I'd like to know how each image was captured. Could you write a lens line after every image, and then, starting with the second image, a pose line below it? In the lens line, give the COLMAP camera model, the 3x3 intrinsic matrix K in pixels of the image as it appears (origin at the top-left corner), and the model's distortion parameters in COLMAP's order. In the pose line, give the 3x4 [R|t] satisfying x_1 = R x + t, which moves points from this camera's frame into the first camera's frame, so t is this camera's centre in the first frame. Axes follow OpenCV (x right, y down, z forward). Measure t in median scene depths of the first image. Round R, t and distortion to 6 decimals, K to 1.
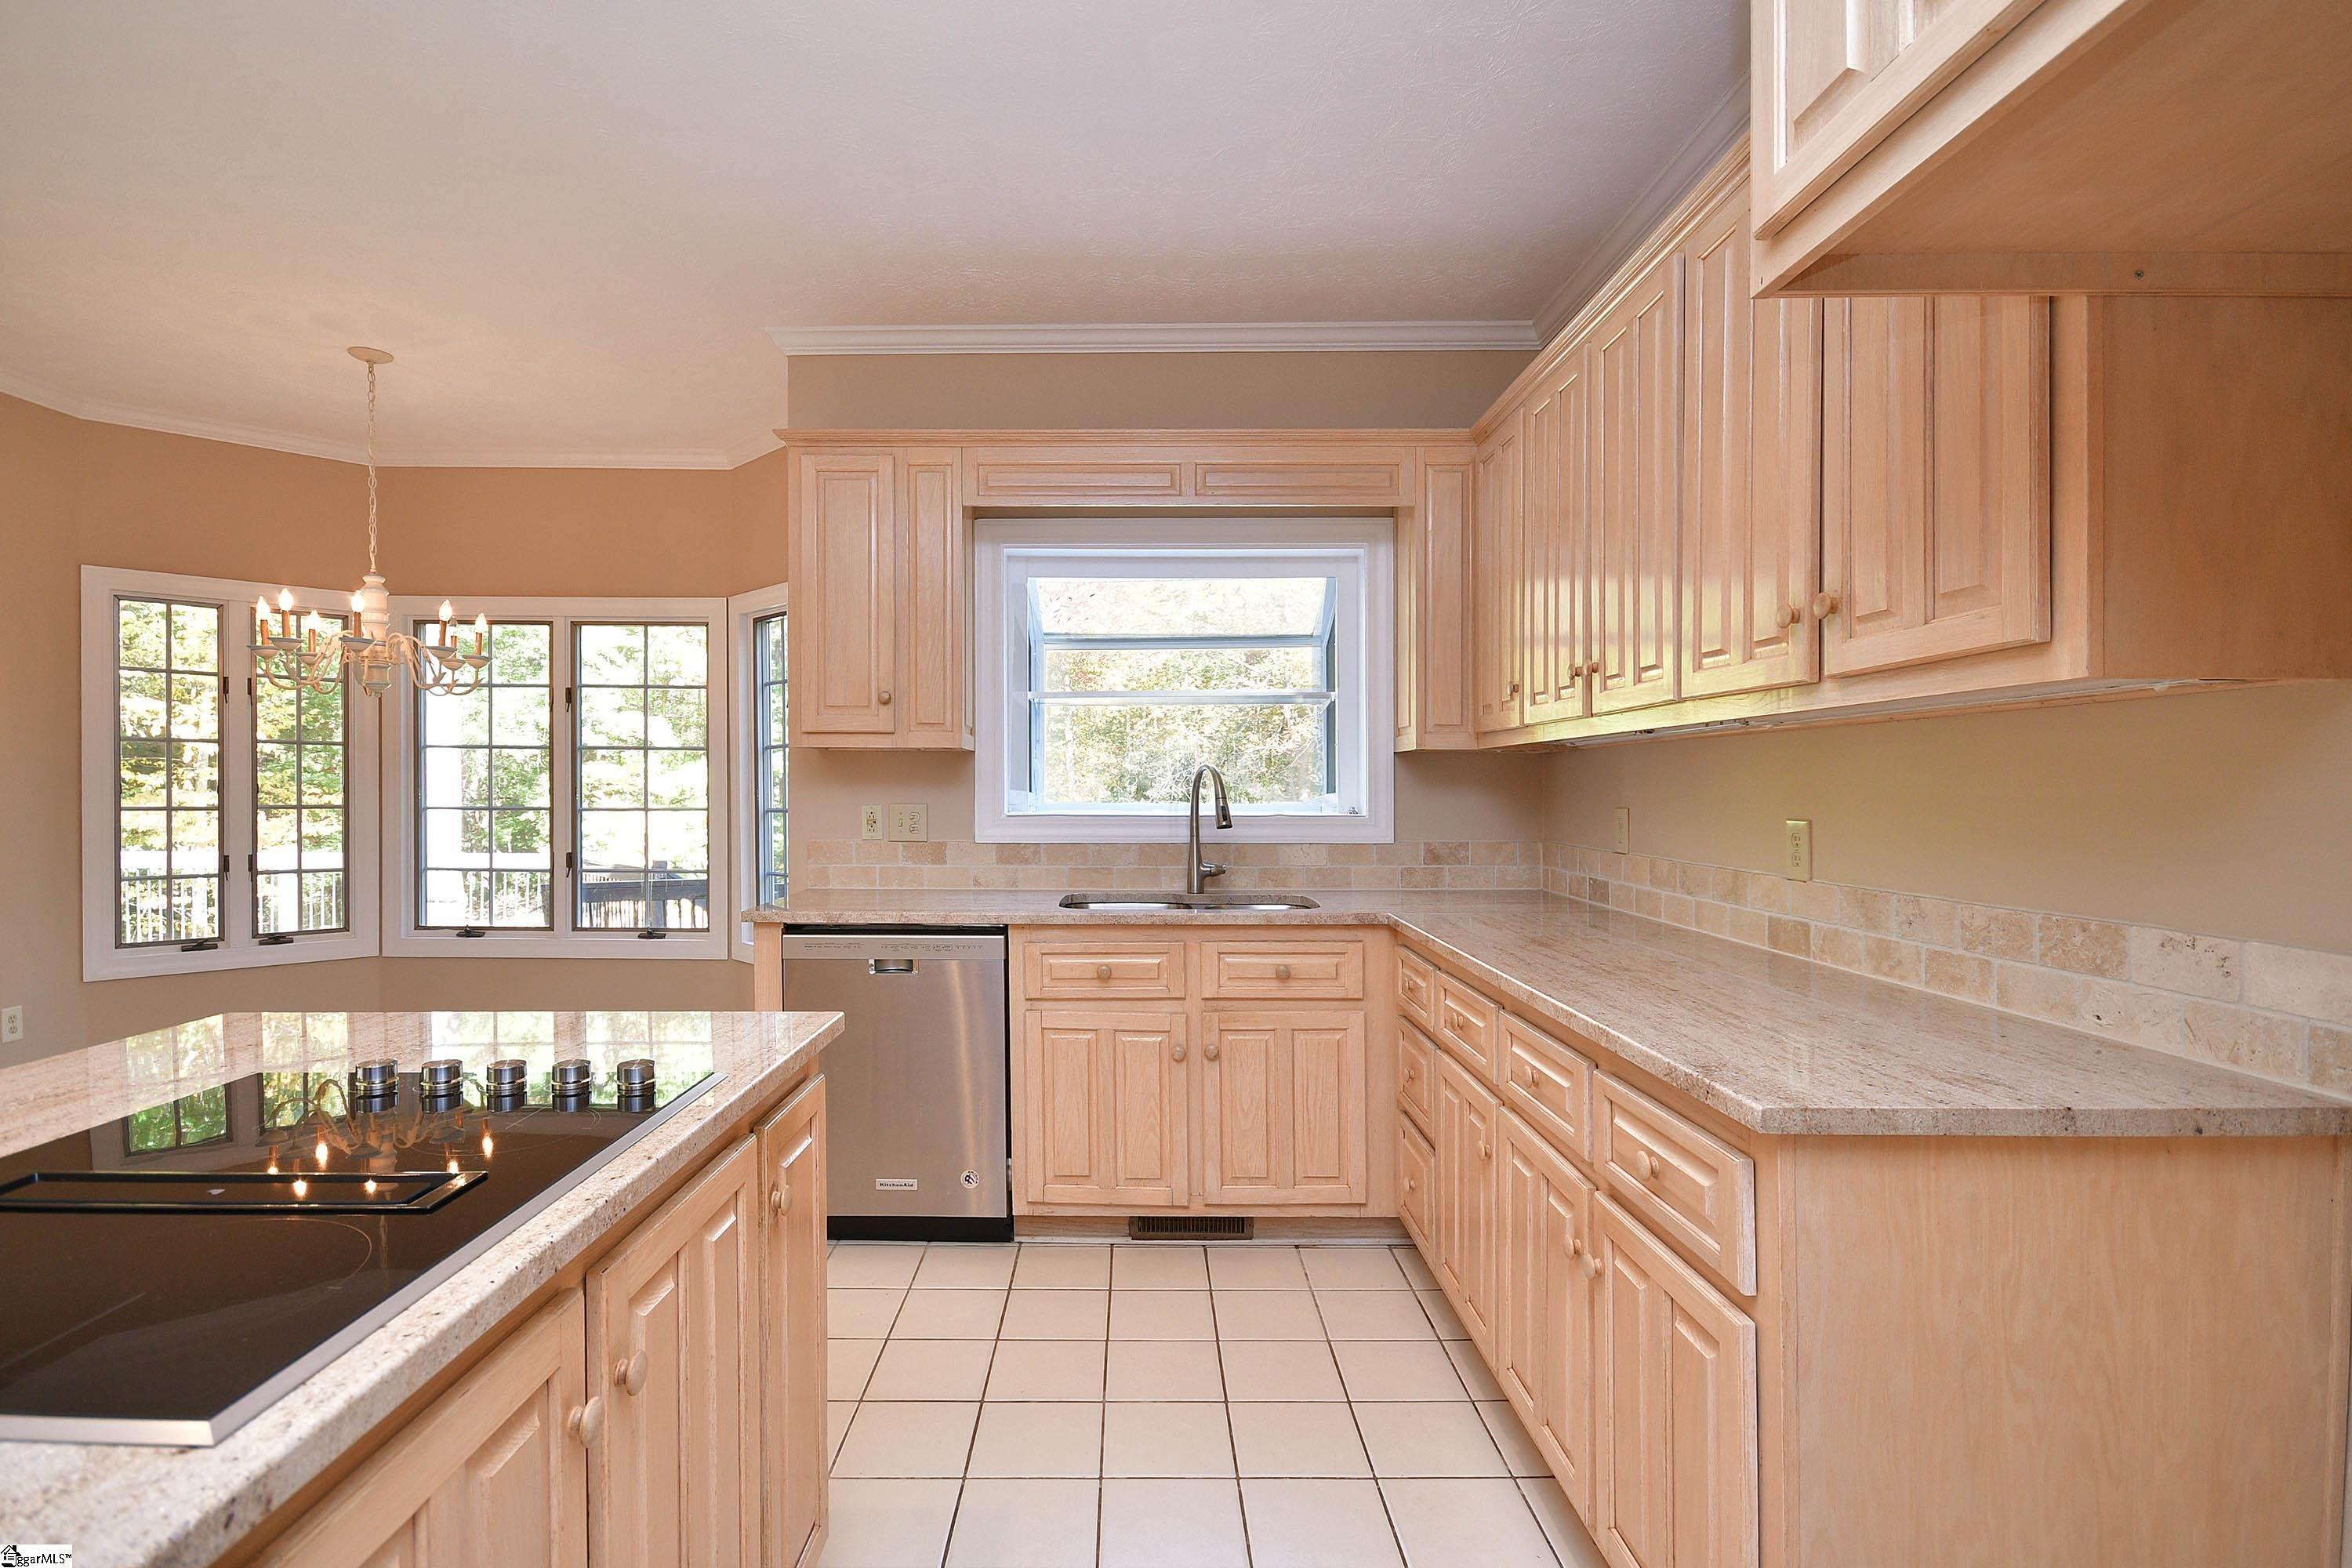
lens RADIAL K [[1124.8, 0, 1131.6], [0, 1124.8, 783.7], [0, 0, 1]] dist [-0.000365, 0.000548]
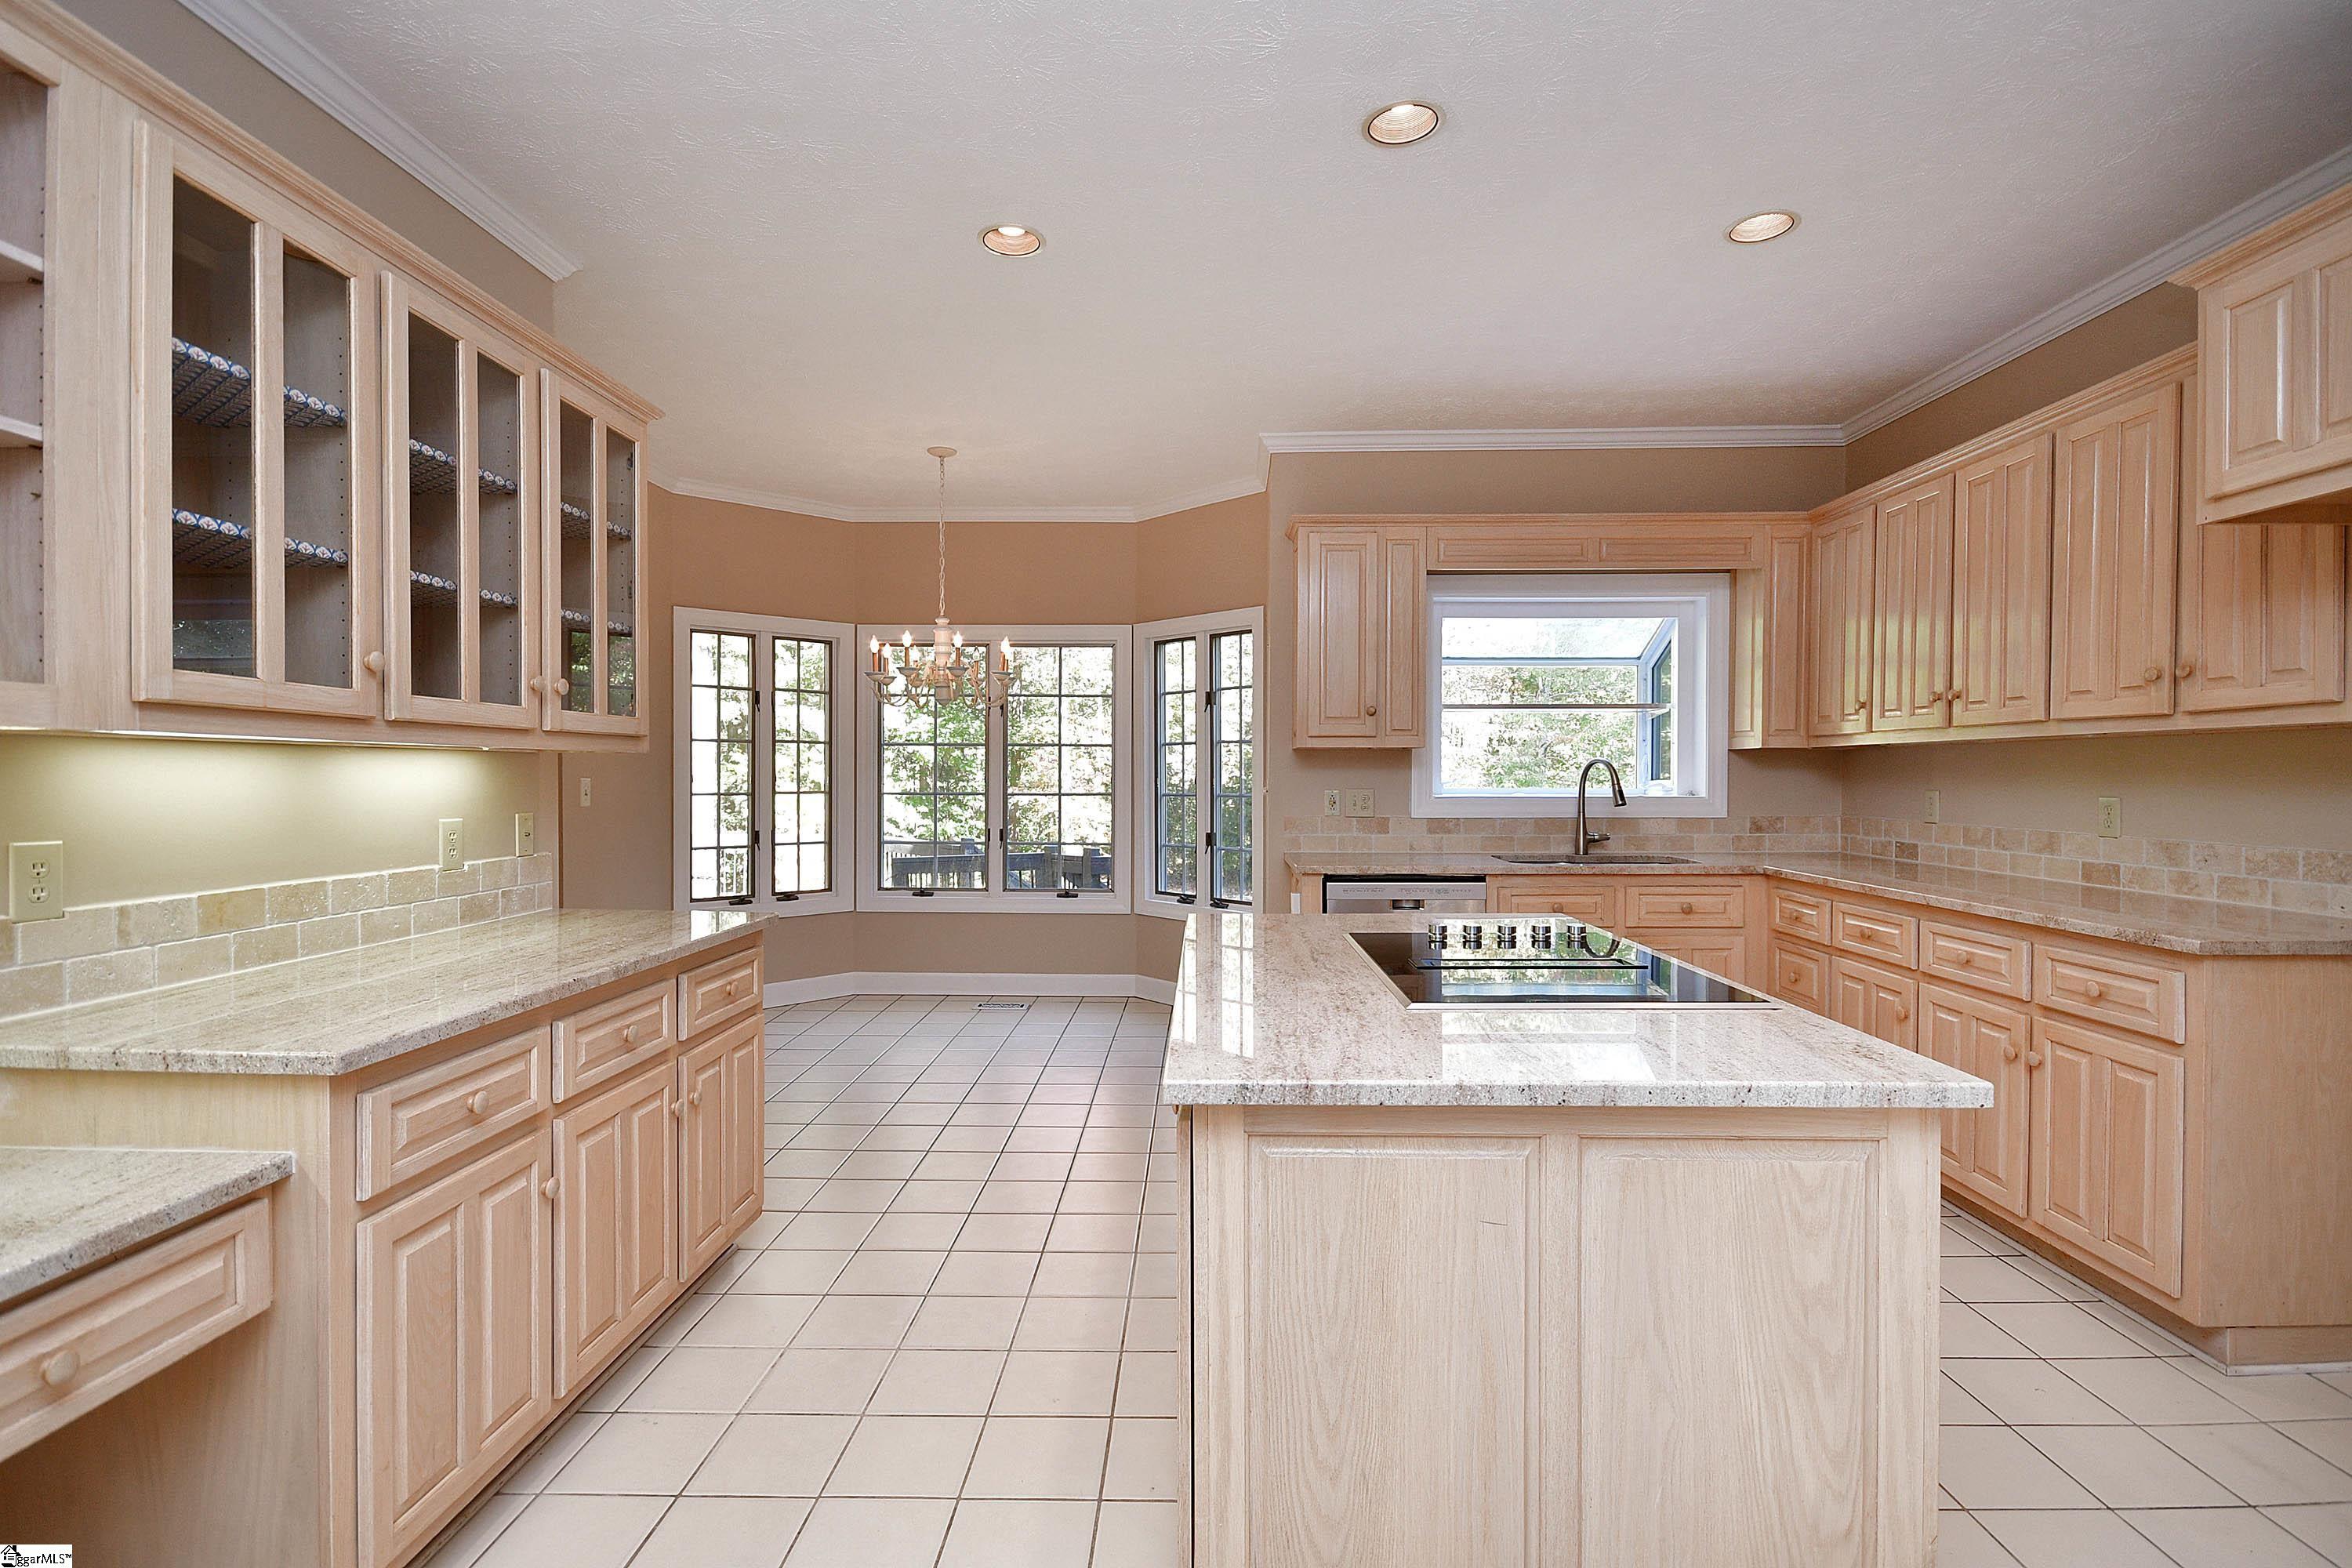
lens RADIAL K [[1109.5, 0, 1173.4], [0, 1109.5, 791.0], [0, 0, 1]] dist [0.002657, -0.001114]
pose [[0.999854, -0.002034, -0.016954, -0.418969], [0.002342, 0.999832, 0.018168, -0.004160], [0.016914, -0.018205, 0.999691, -0.339136]]
